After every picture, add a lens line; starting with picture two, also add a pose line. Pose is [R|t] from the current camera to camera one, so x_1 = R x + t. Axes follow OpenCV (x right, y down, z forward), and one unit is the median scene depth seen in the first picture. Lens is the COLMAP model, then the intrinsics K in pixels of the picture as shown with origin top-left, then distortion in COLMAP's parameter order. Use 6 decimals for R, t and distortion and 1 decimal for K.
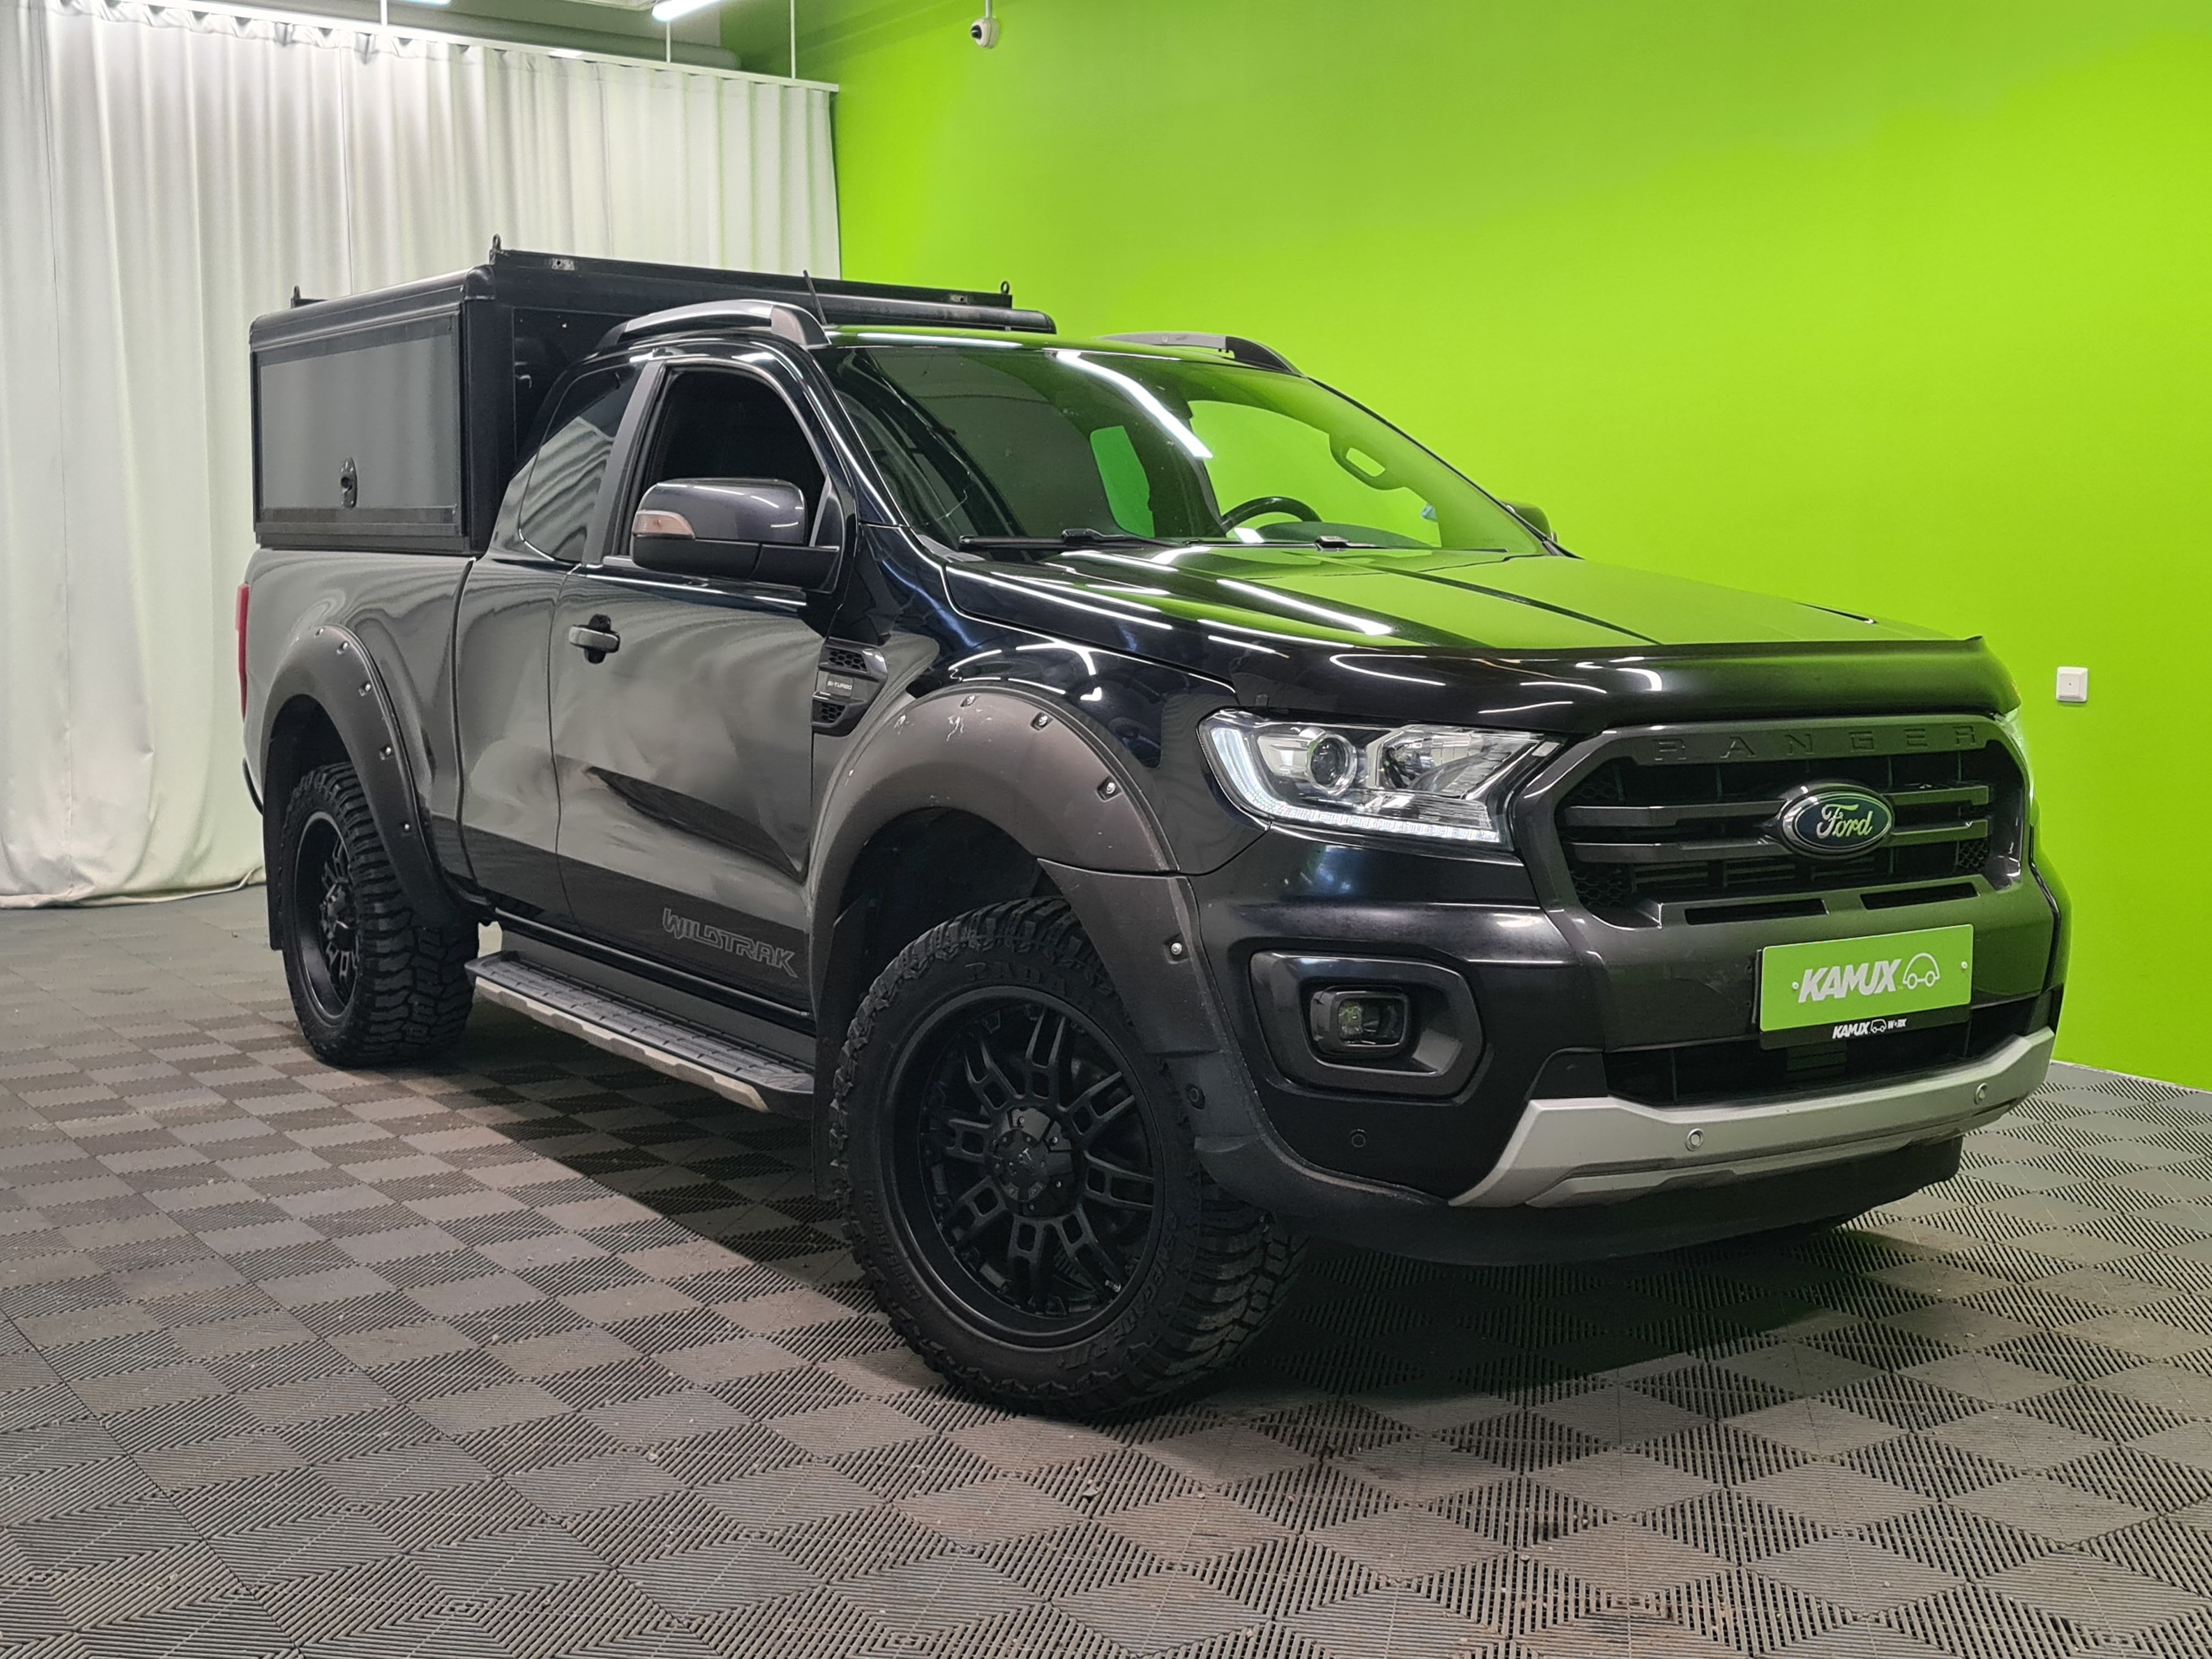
lens RADIAL K [[2700.6, 0, 1099.8], [0, 2700.6, 816.9], [0, 0, 1]] dist [0.092057, 0.000000]
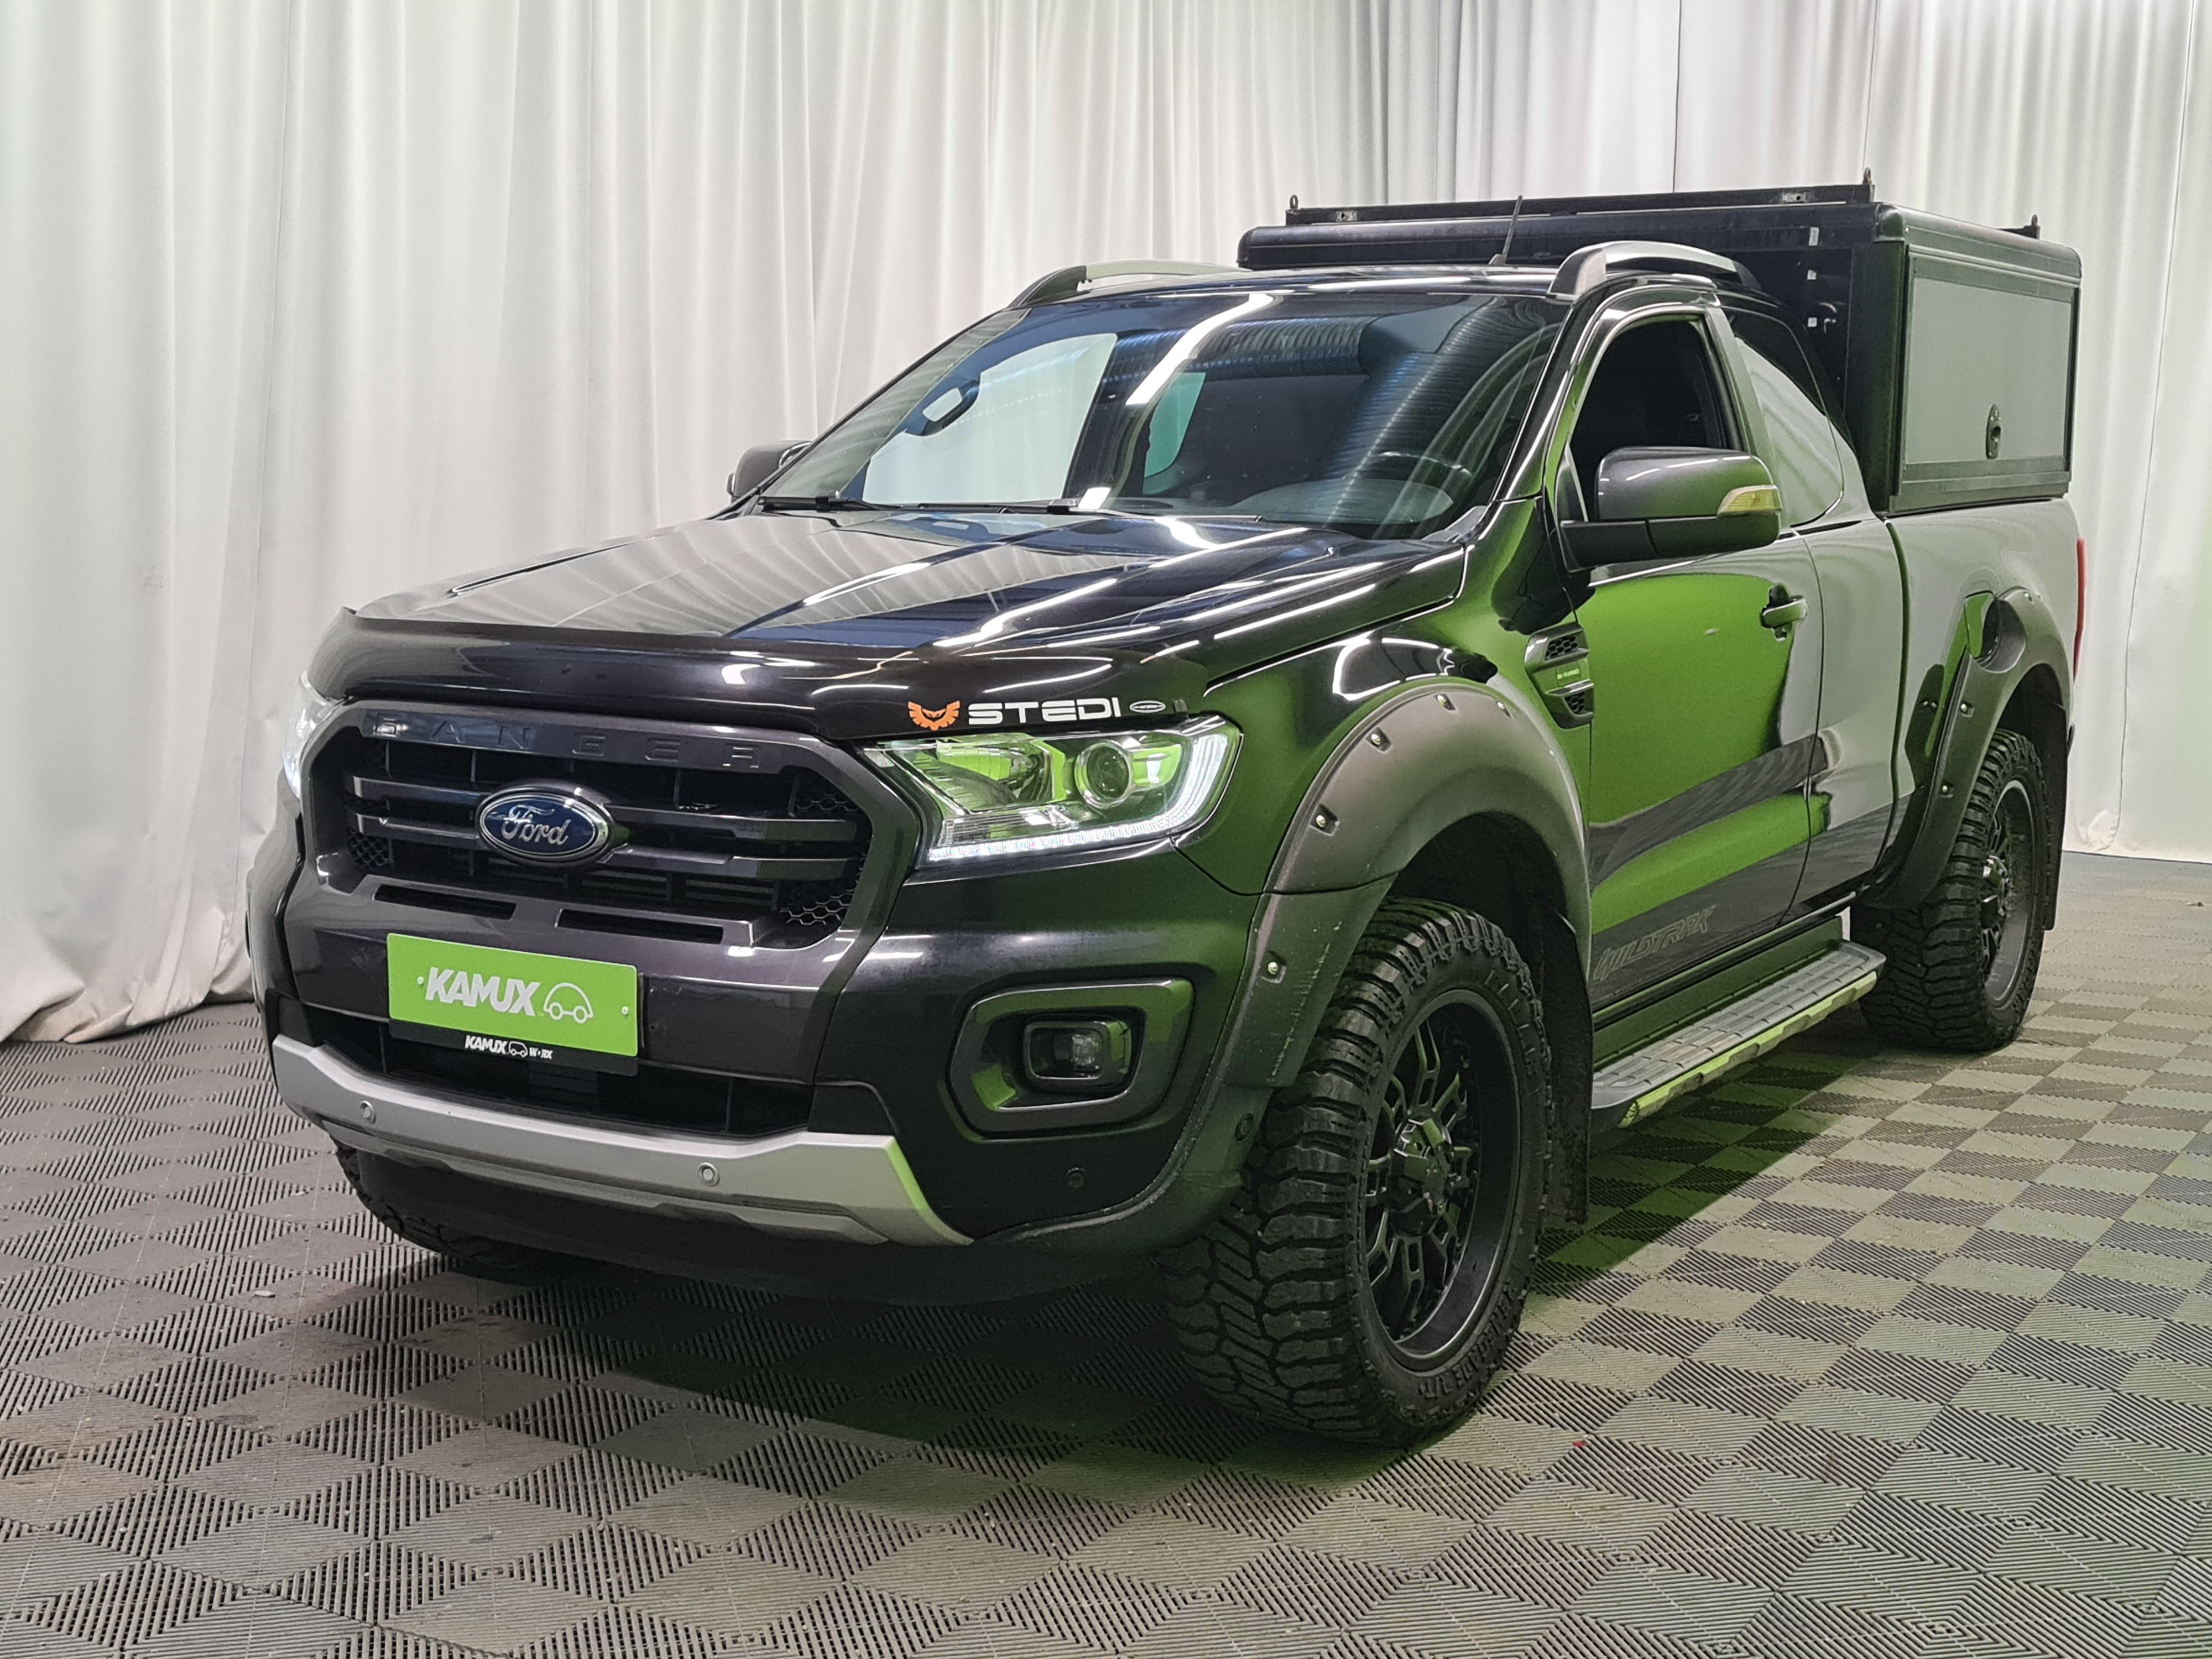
lens RADIAL K [[2700.6, 0, 1116.3], [0, 2700.6, 826.9], [0, 0, 1]] dist [0.092057, 0.000000]
pose [[0.411977, 0.108511, -0.904710, 1.200672], [-0.105984, 0.991851, 0.070701, -0.084762], [0.905010, 0.066757, 0.420120, 0.798631]]
